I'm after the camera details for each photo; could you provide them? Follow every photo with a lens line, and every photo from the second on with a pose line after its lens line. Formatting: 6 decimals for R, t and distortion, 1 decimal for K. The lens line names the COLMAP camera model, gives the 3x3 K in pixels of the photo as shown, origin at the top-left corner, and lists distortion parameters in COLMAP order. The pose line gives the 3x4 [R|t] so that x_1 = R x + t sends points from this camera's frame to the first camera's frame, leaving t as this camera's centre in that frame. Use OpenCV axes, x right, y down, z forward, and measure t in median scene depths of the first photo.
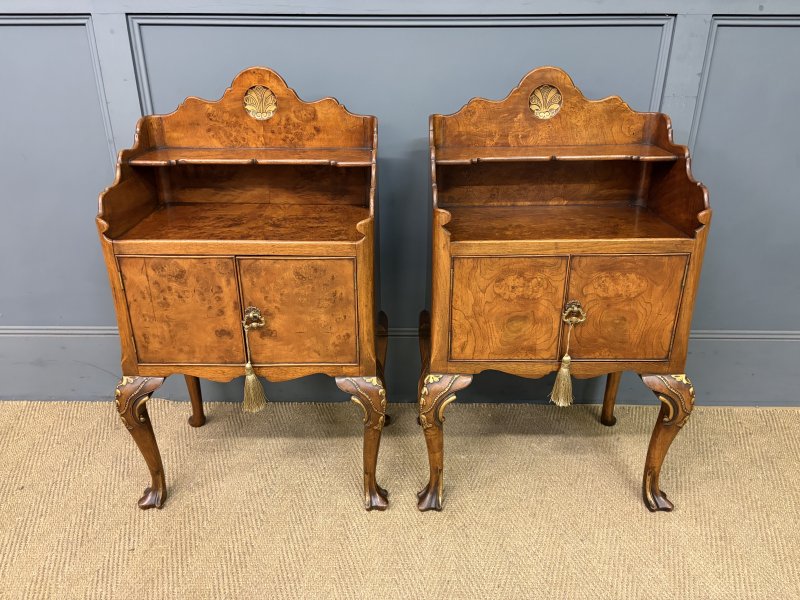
lens RADIAL K [[613.8, 0, 396.6], [0, 613.8, 301.3], [0, 0, 1]] dist [0.053290, -0.072895]
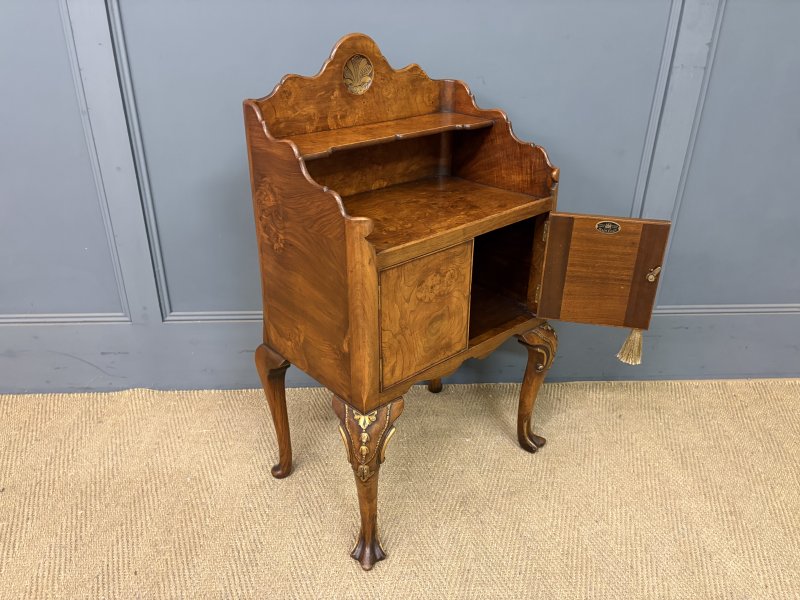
lens RADIAL K [[613.8, 0, 401.3], [0, 613.8, 307.0], [0, 0, 1]] dist [0.053290, -0.072895]
pose [[0.739528, -0.289969, 0.607468, -0.350795], [0.256787, 0.955740, 0.143602, -0.120395], [-0.622221, 0.049792, 0.781256, 0.299748]]
